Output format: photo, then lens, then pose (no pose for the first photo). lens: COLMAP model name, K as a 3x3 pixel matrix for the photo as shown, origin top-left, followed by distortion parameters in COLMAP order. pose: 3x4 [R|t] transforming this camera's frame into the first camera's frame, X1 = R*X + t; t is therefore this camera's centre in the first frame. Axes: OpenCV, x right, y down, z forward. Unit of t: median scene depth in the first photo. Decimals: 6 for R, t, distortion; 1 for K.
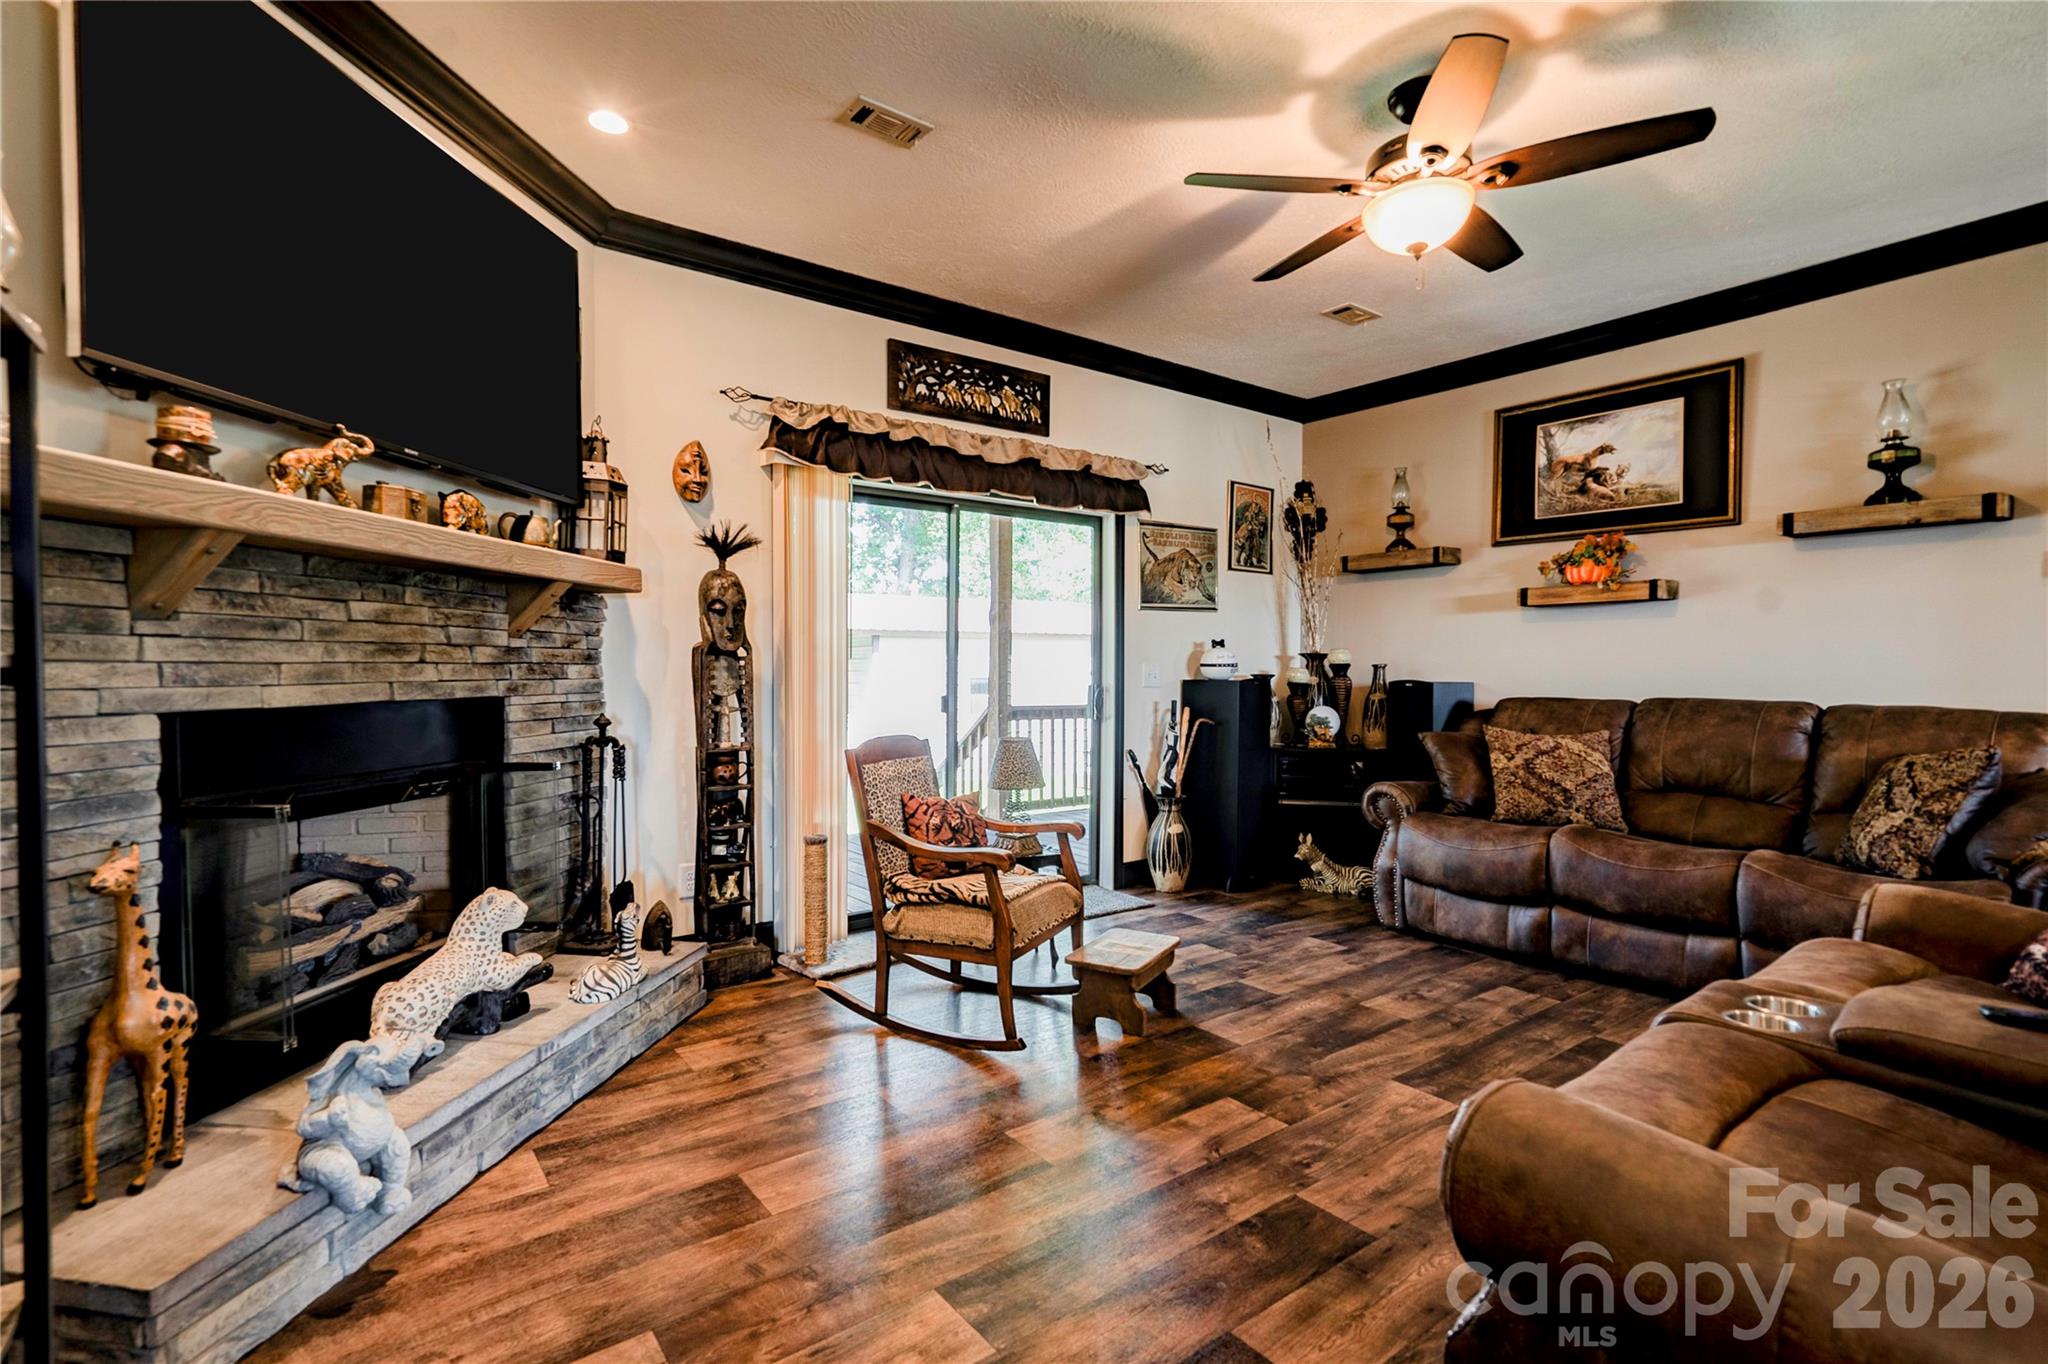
lens RADIAL K [[946.7, 0, 1027.5], [0, 946.7, 688.1], [0, 0, 1]] dist [0.016796, 0.004830]
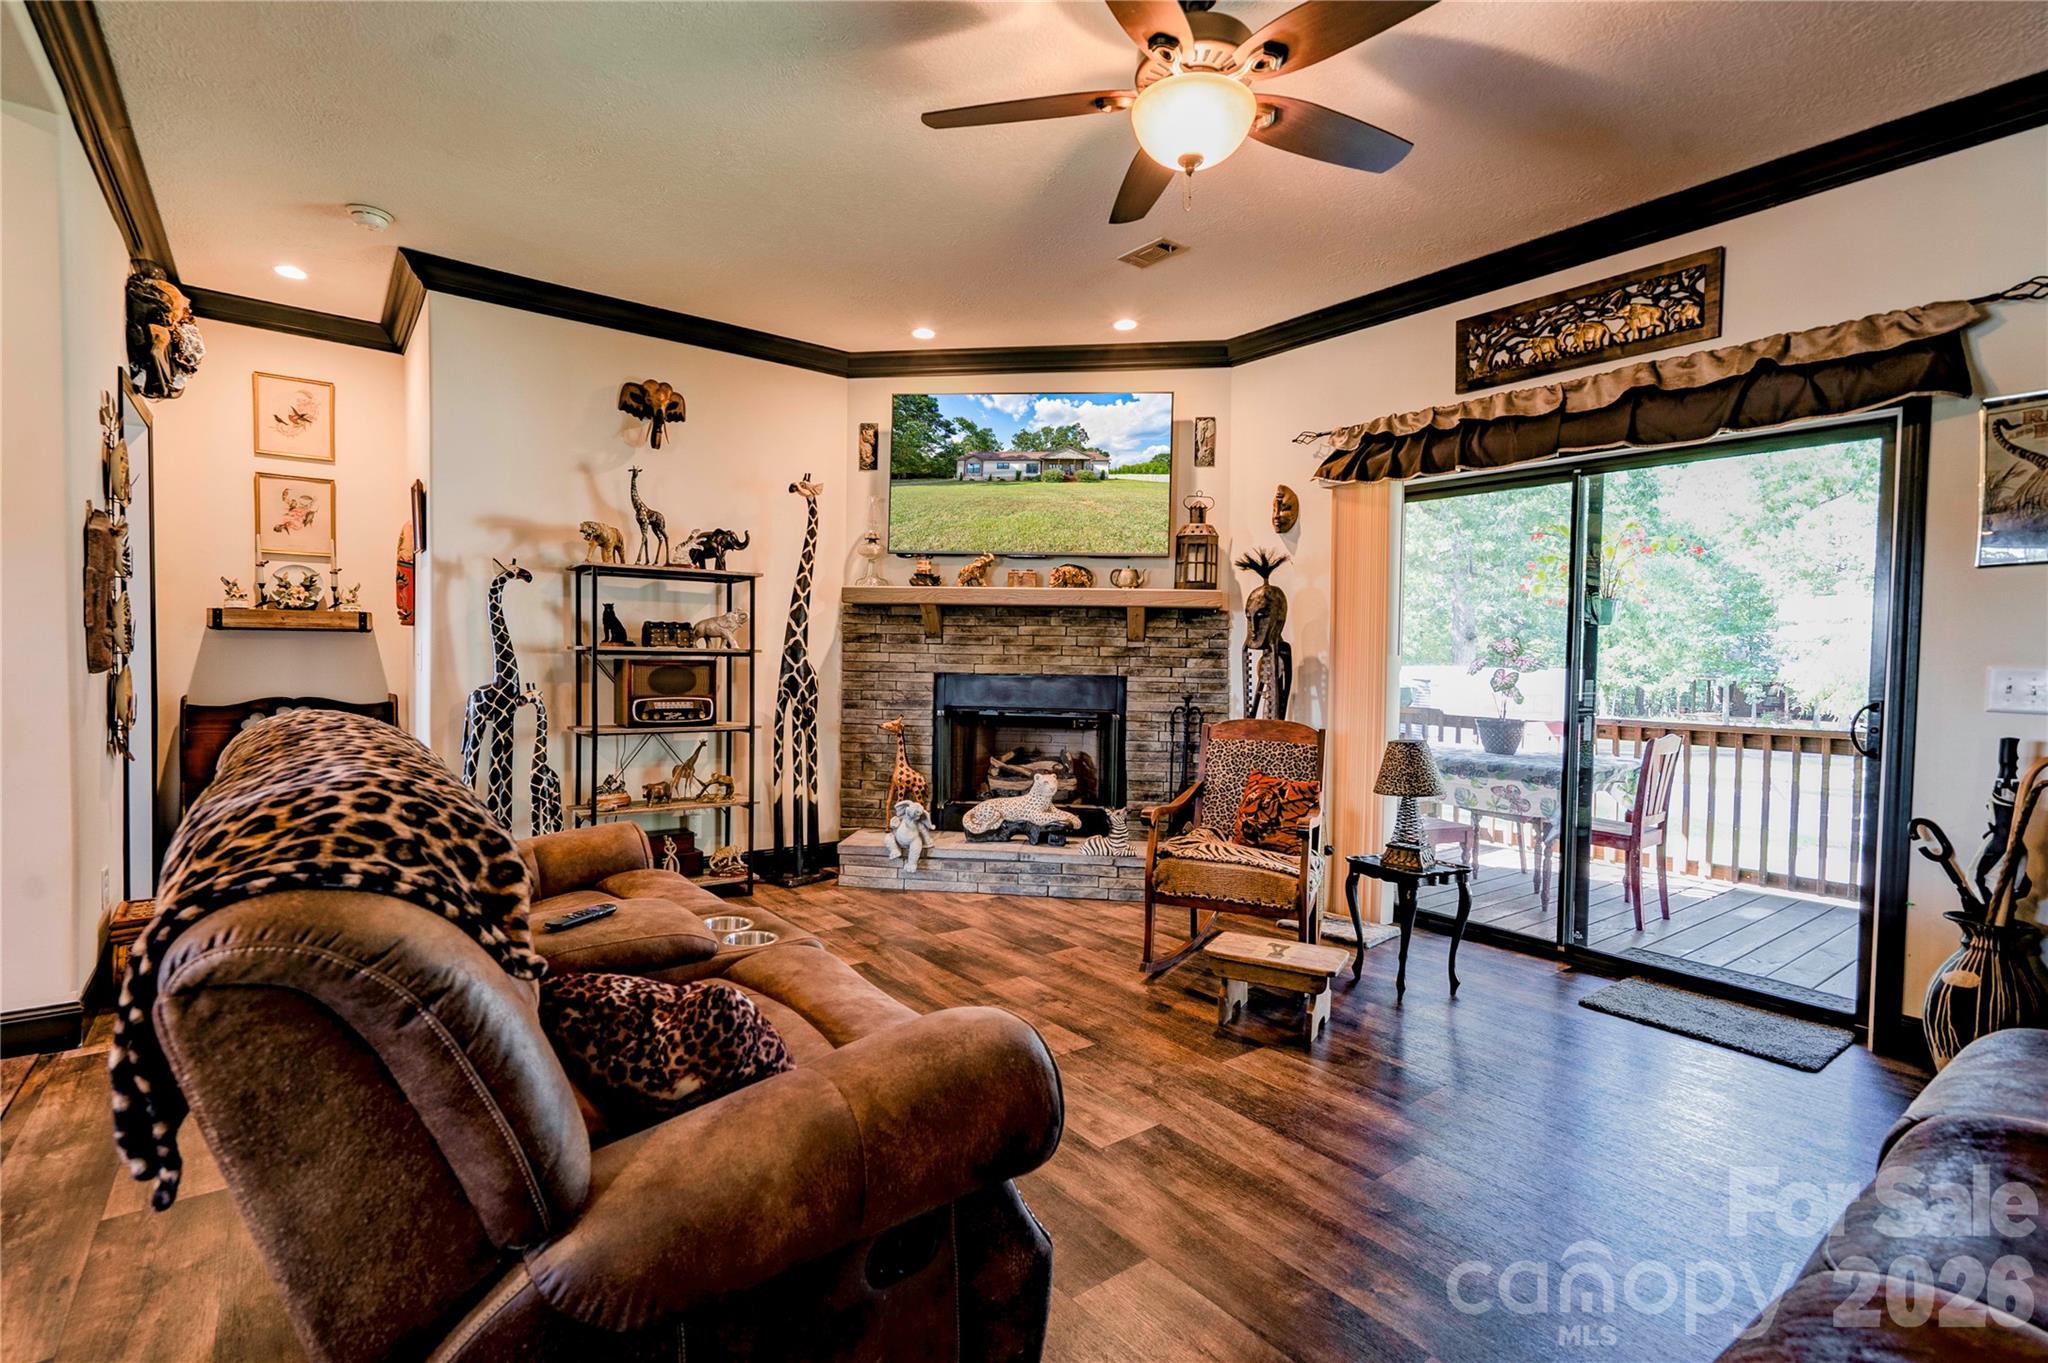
lens RADIAL K [[946.7, 0, 1022.1], [0, 946.7, 678.3], [0, 0, 1]] dist [0.016796, 0.004830]
pose [[0.008729, 0.027431, -0.999586, 0.900419], [-0.039347, 0.998859, 0.027067, -0.020122], [0.999187, 0.039094, 0.009798, 0.622996]]
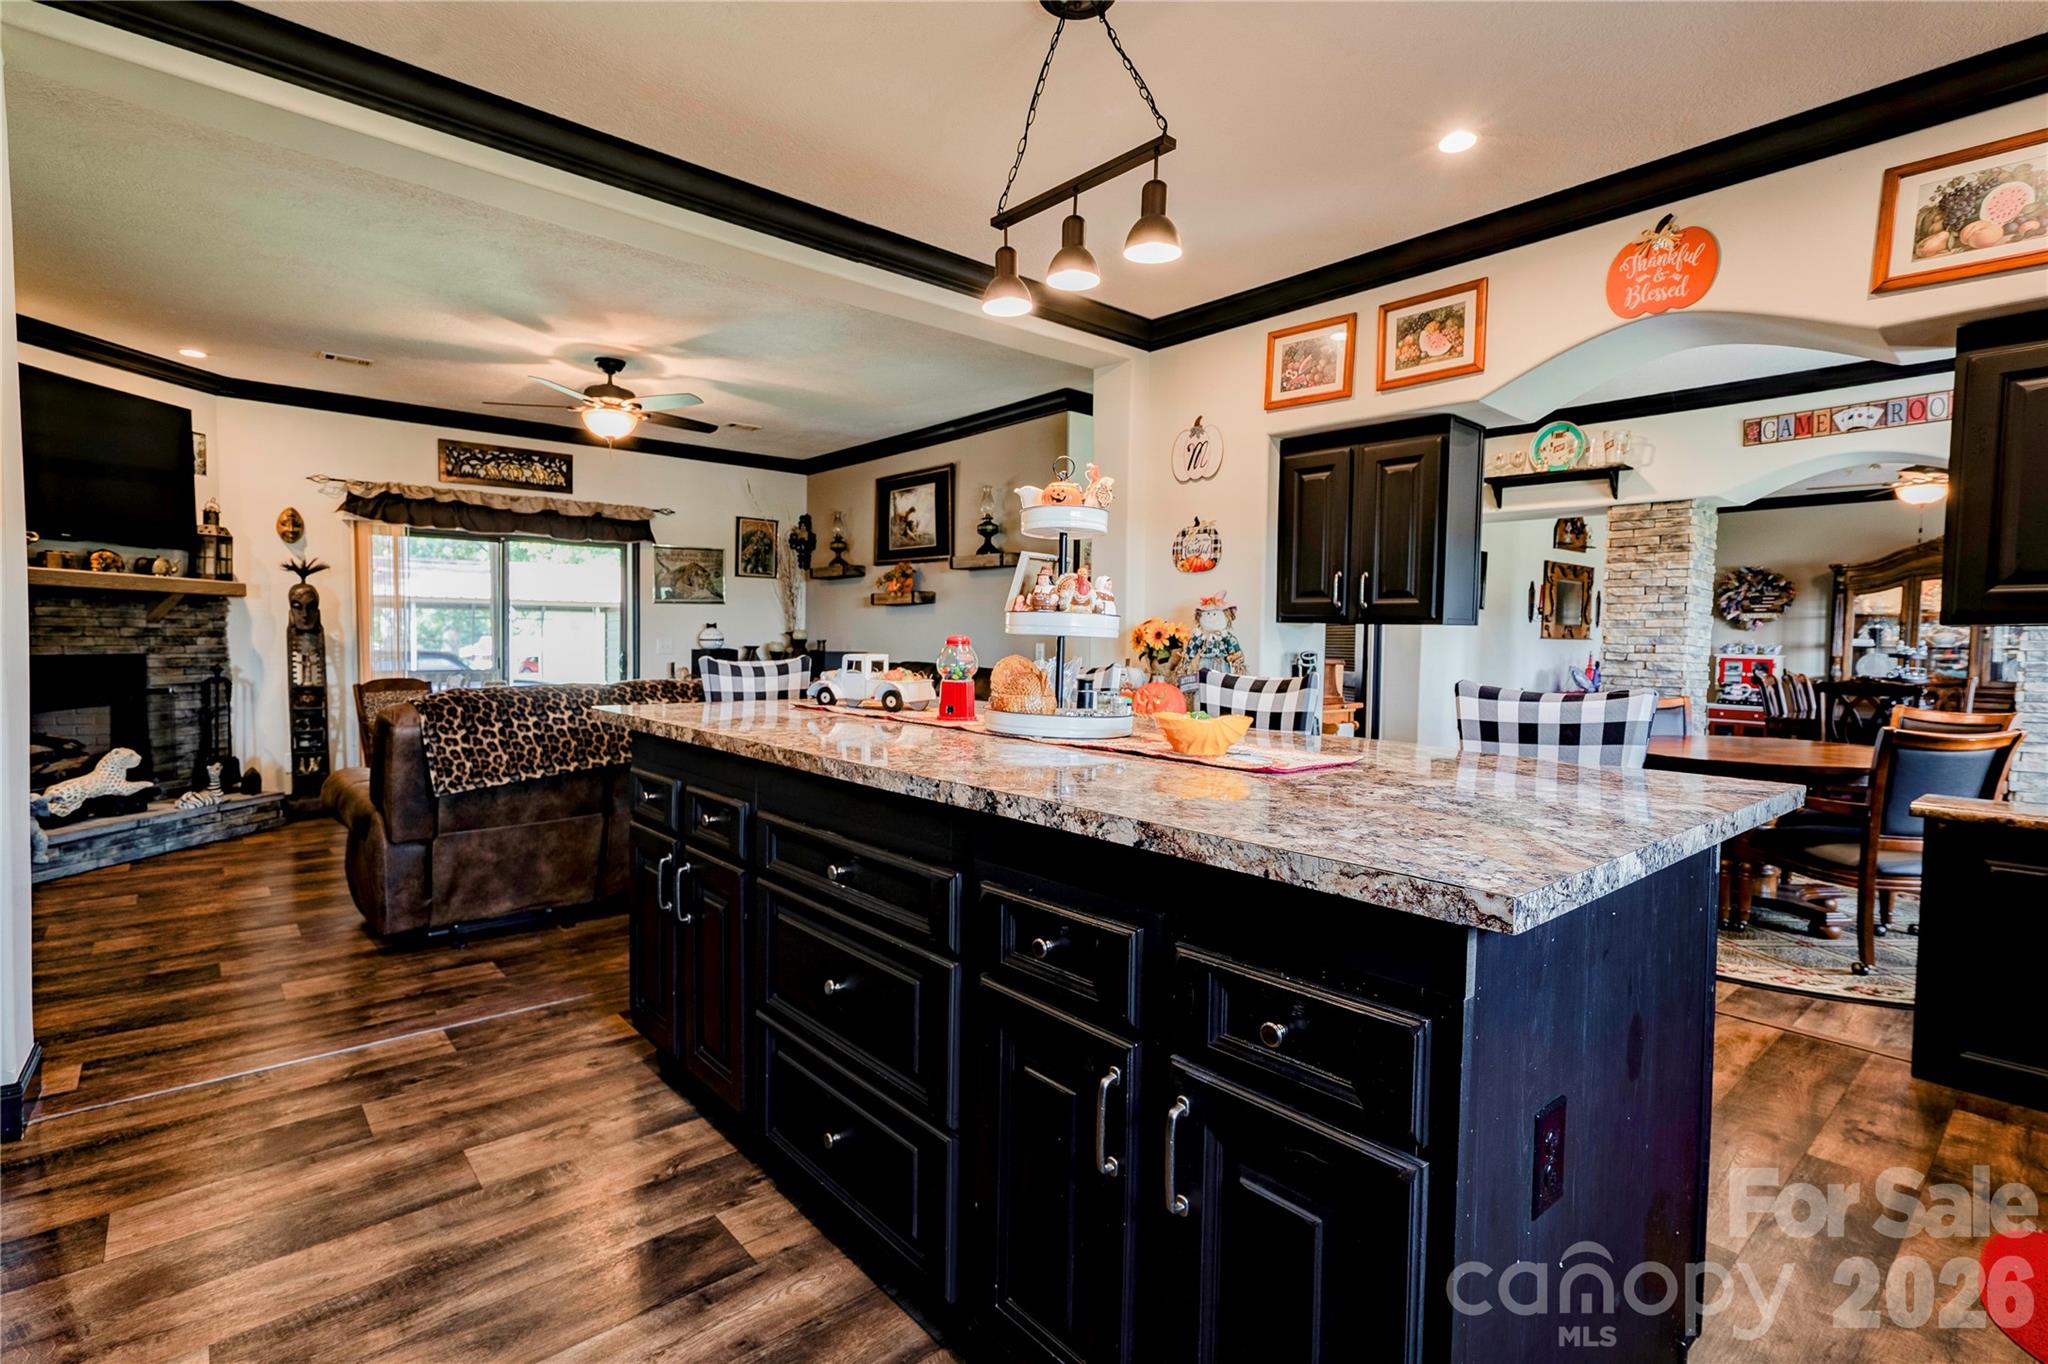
lens RADIAL K [[946.7, 0, 1007.9], [0, 946.7, 679.1], [0, 0, 1]] dist [0.016796, 0.004830]
pose [[0.998327, 0.003607, 0.057707, 0.818209], [-0.004798, 0.999778, 0.020499, 0.008773], [-0.057620, -0.020742, 0.998123, -0.783474]]
